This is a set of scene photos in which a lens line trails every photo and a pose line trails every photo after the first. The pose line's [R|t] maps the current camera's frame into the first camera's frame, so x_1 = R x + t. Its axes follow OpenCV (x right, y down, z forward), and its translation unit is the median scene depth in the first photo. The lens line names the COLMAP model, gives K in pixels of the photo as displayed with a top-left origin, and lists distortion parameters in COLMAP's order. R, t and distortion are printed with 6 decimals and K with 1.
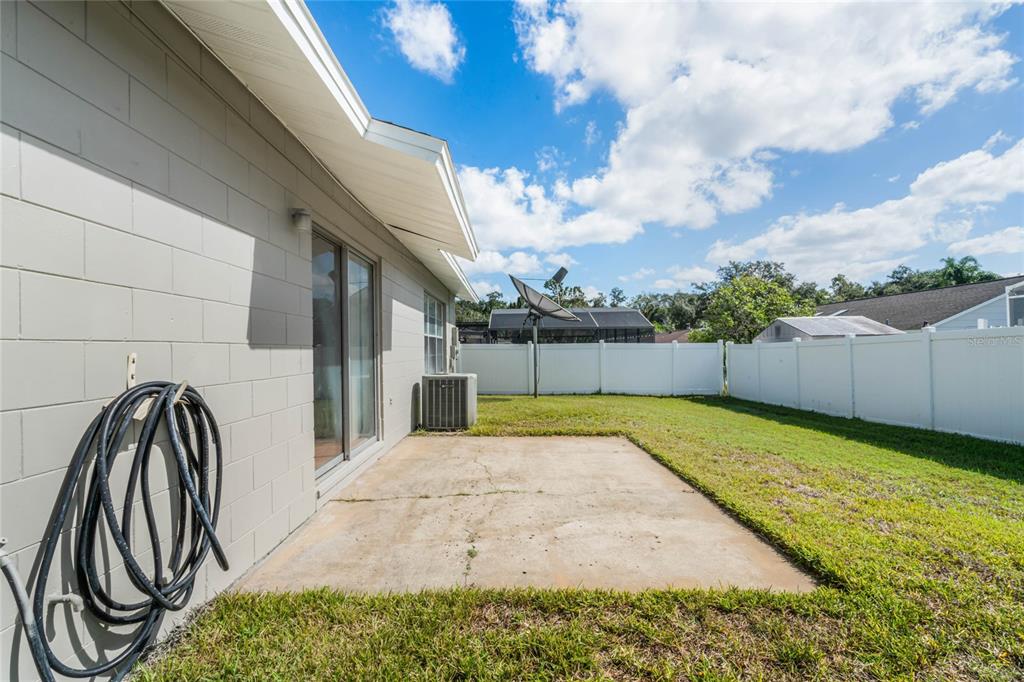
lens RADIAL K [[466.3, 0, 509.5], [0, 466.3, 349.5], [0, 0, 1]] dist [-0.007063, 0.004861]
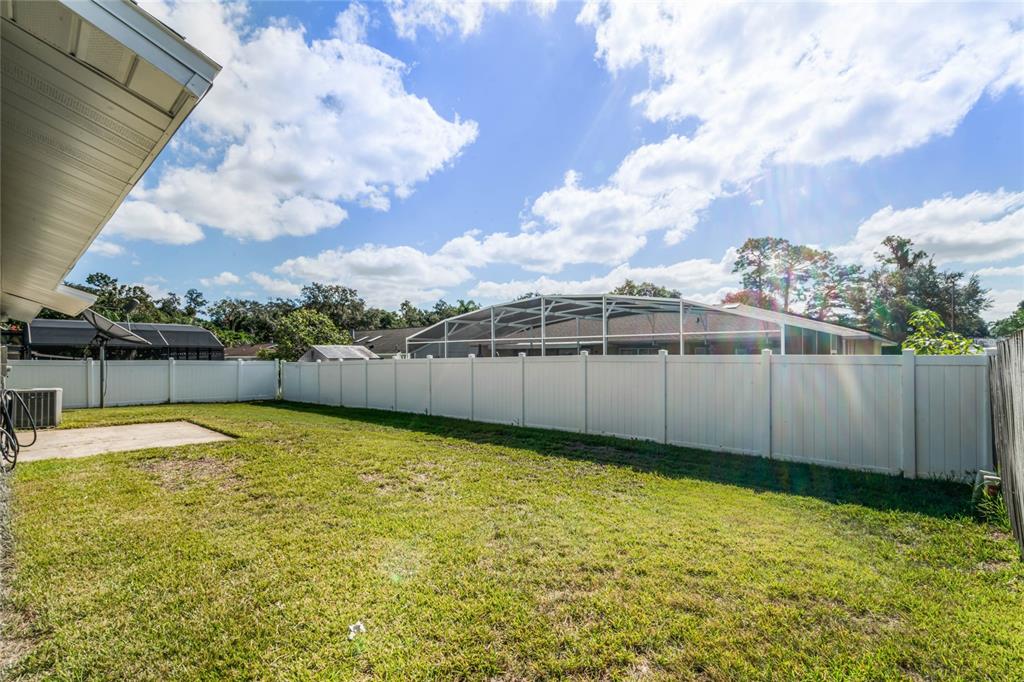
lens RADIAL K [[466.3, 0, 509.5], [0, 466.3, 349.5], [0, 0, 1]] dist [-0.007063, 0.004861]
pose [[0.680005, 0.024931, 0.732783, -0.079877], [-0.008079, 0.999616, -0.026512, -0.016084], [-0.733163, 0.012108, 0.679946, -0.407527]]
